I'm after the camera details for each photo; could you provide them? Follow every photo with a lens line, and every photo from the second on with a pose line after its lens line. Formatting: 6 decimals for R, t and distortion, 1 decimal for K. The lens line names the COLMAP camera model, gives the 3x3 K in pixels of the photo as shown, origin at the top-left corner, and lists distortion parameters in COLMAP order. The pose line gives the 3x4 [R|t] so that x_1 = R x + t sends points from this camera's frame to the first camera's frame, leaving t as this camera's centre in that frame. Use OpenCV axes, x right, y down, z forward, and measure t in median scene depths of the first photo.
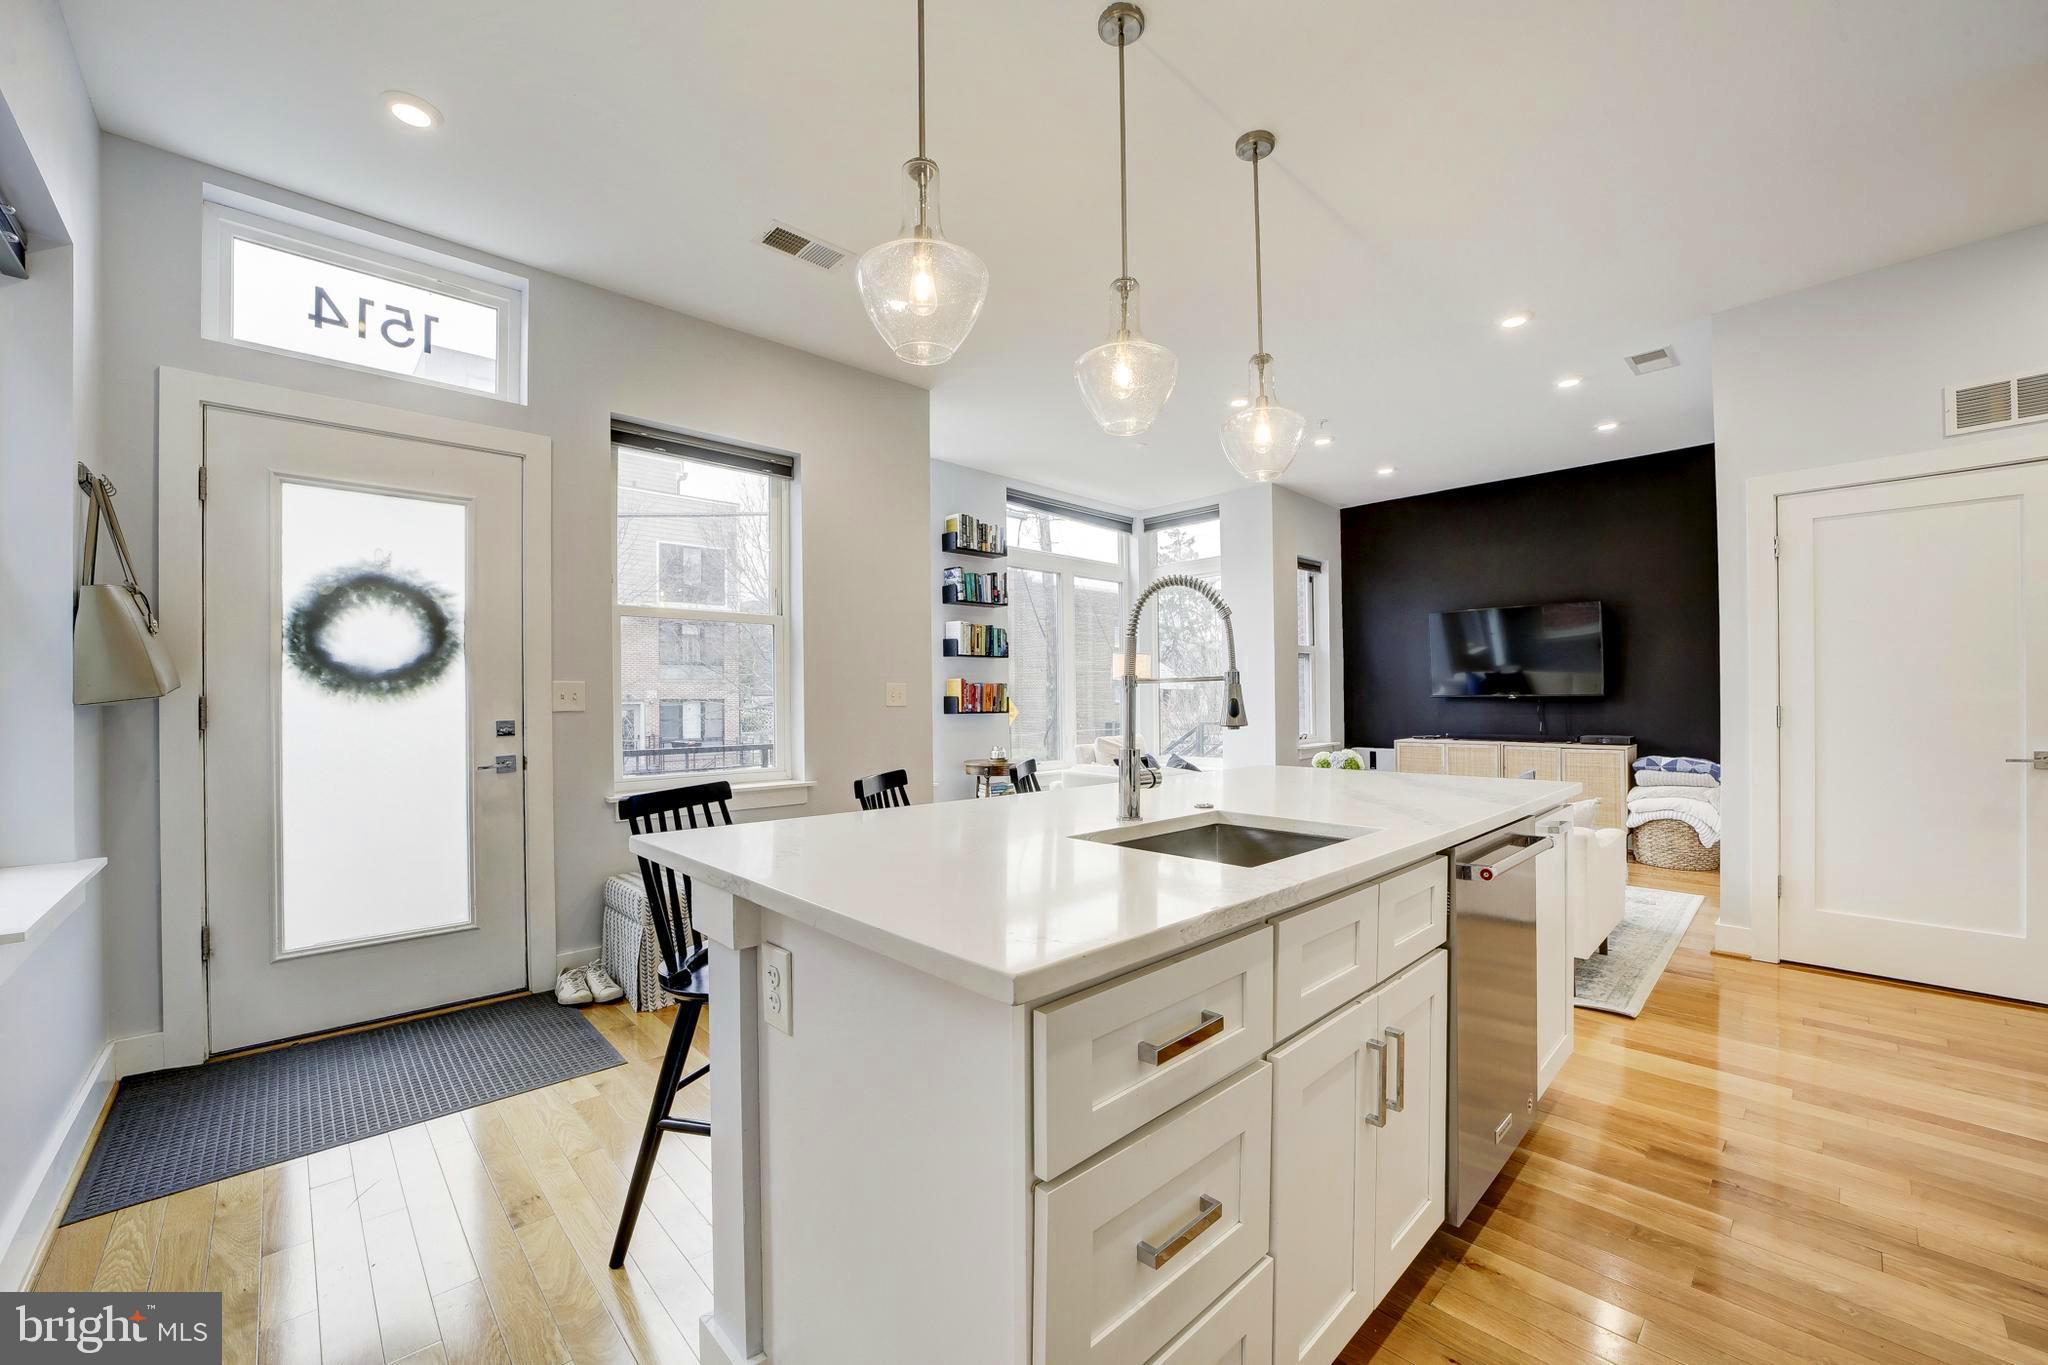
lens RADIAL K [[816.1, 0, 1023.8], [0, 816.1, 697.6], [0, 0, 1]] dist [-0.030056, 0.005681]
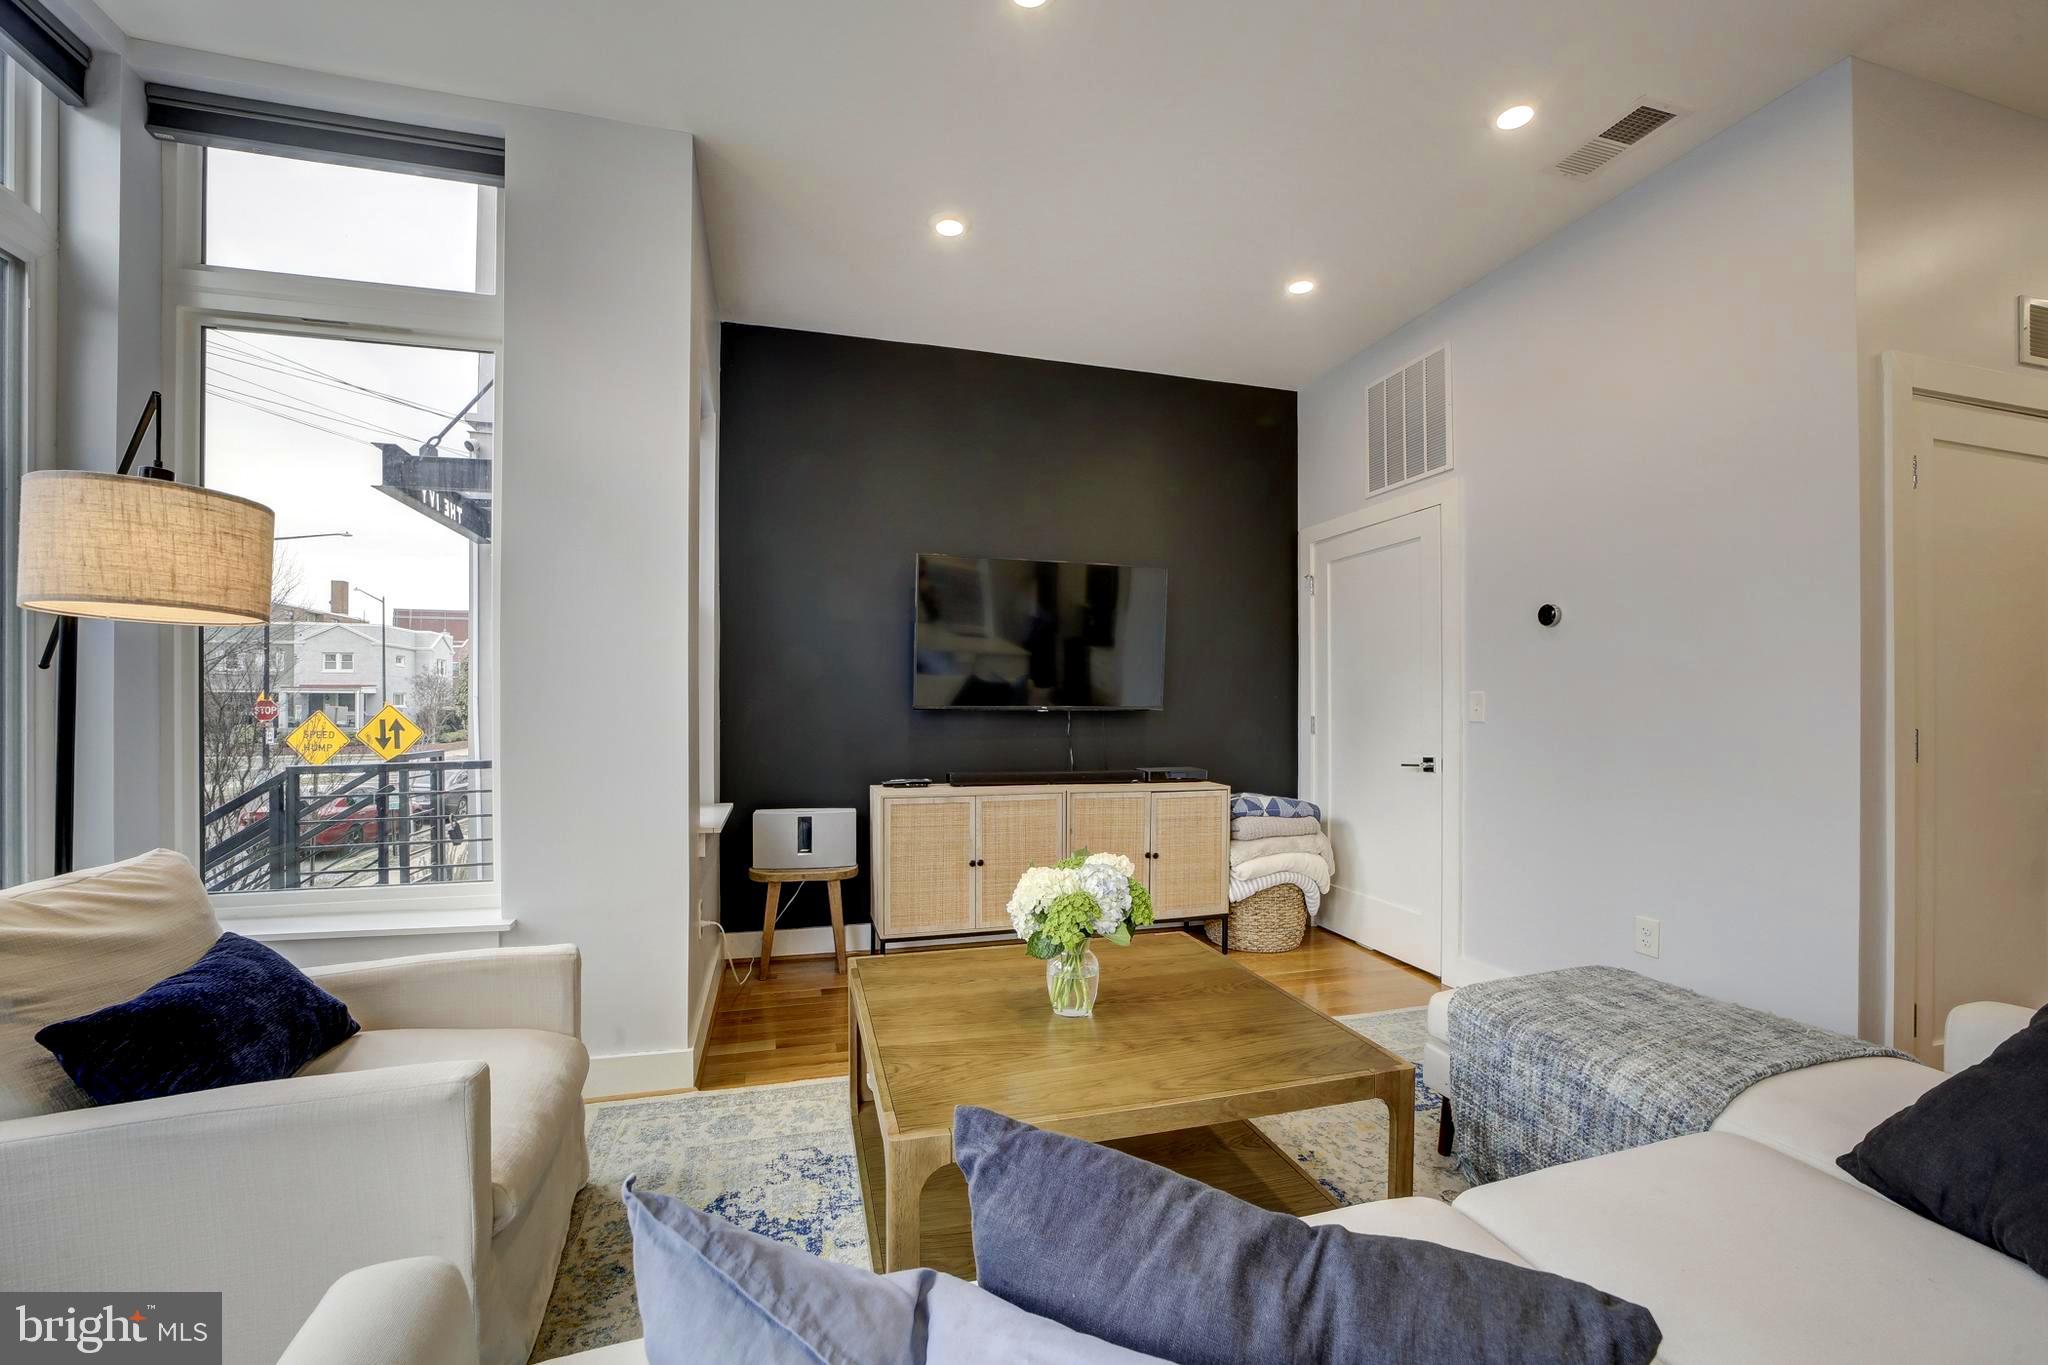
lens RADIAL K [[816.1, 0, 1035.7], [0, 816.1, 693.3], [0, 0, 1]] dist [-0.030056, 0.005681]
pose [[0.435826, 0.024368, 0.899701, 0.109465], [-0.008101, 0.999699, -0.023152, 0.002288], [-0.899995, 0.002802, 0.435892, 1.665067]]
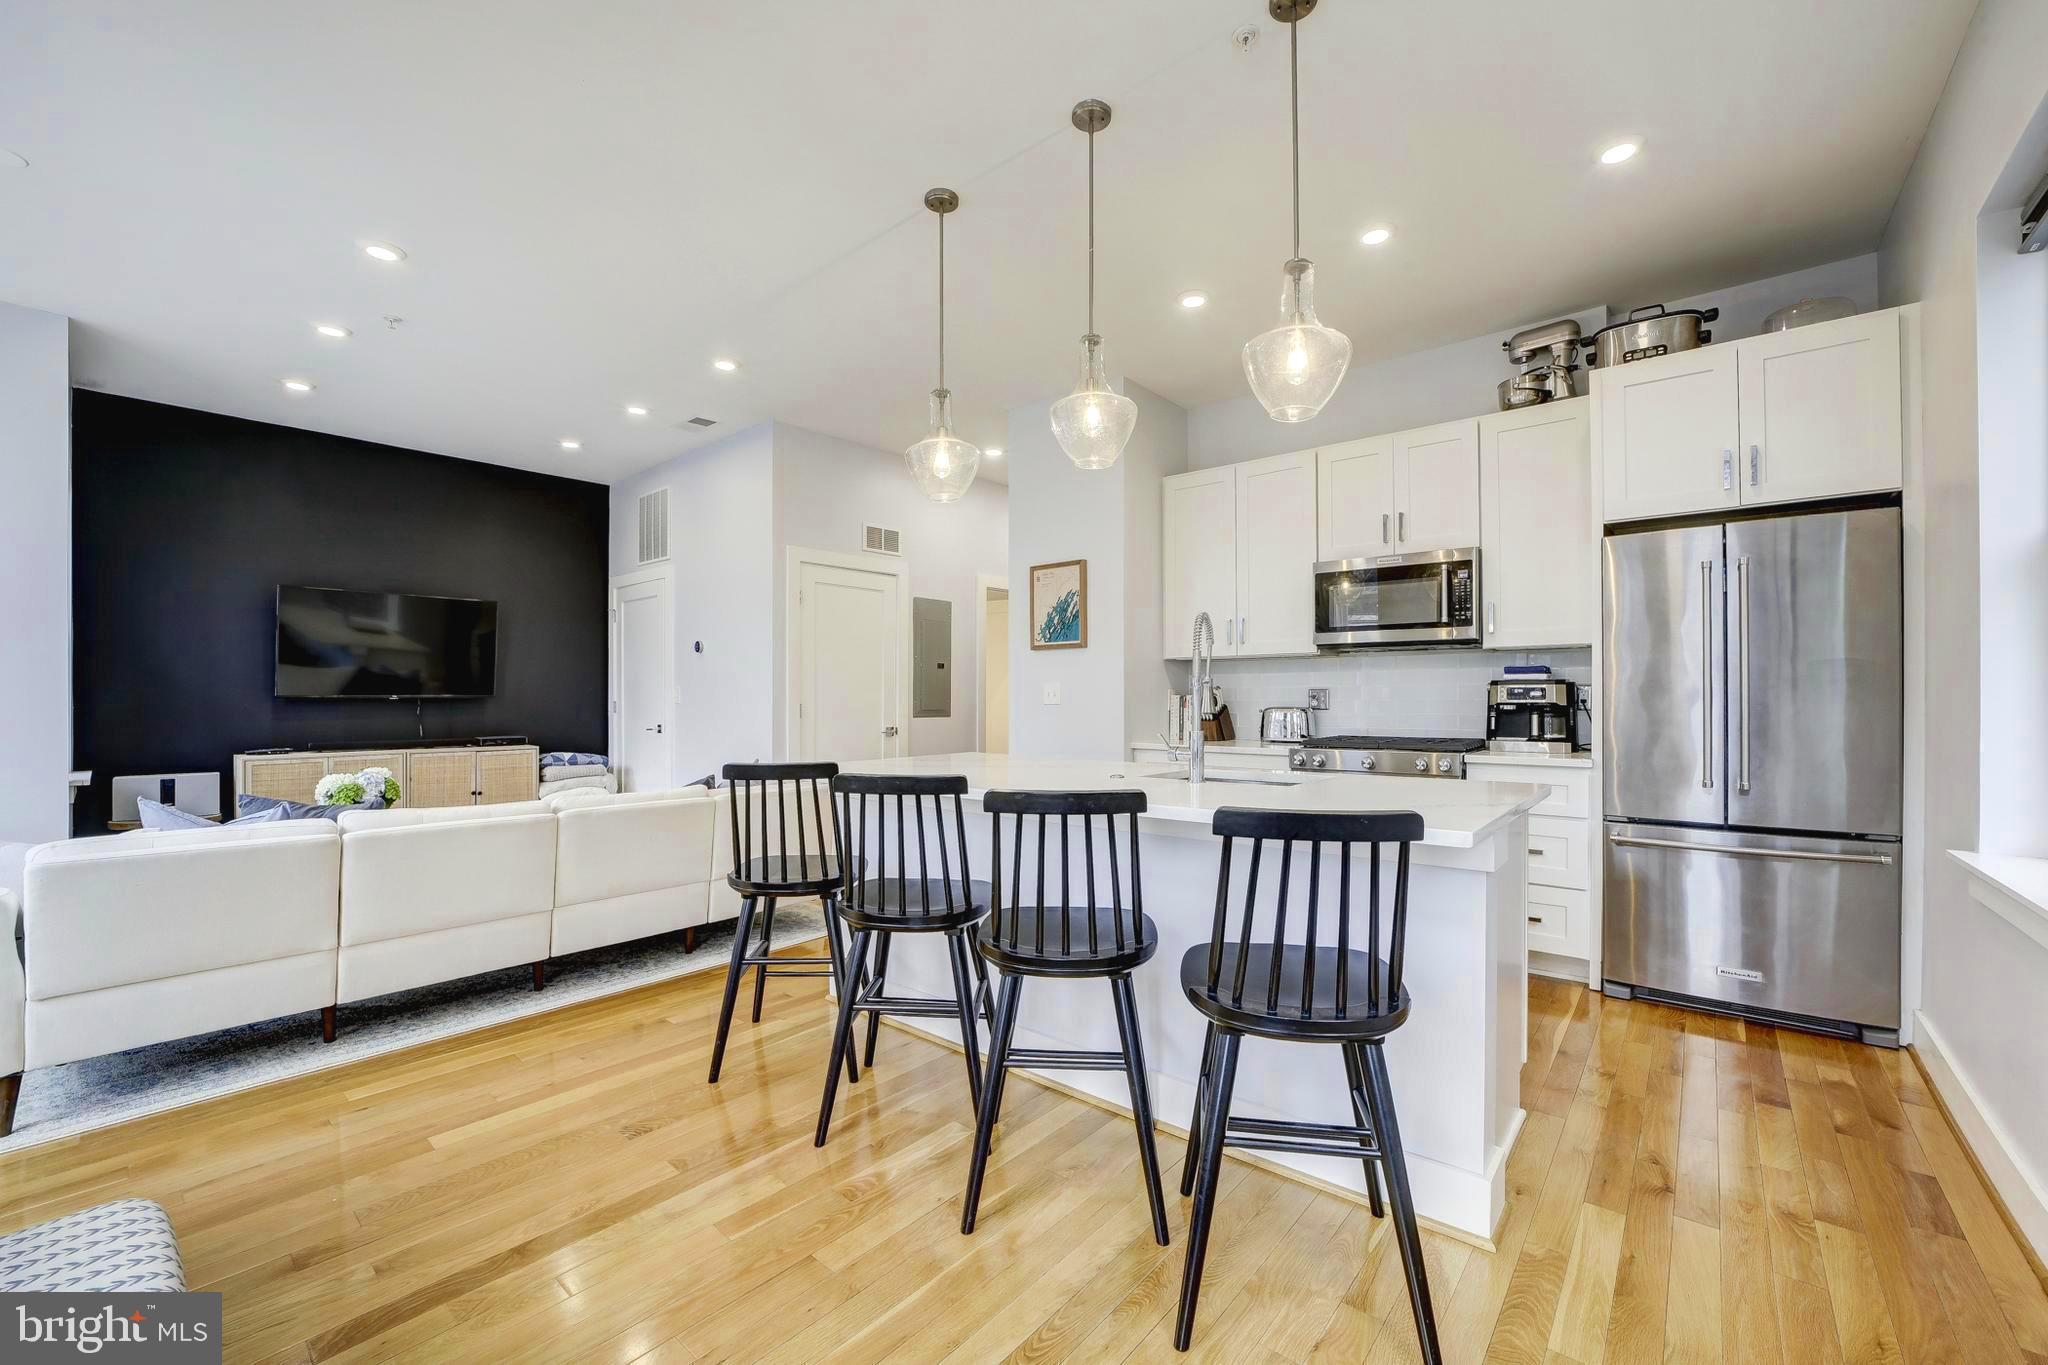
lens RADIAL K [[816.1, 0, 1015.1], [0, 816.1, 689.9], [0, 0, 1]] dist [-0.030056, 0.005681]
pose [[-0.105260, 0.016438, 0.994309, -0.735724], [-0.000796, 0.999862, -0.016614, 0.010162], [-0.994444, -0.002540, -0.105233, 0.960120]]
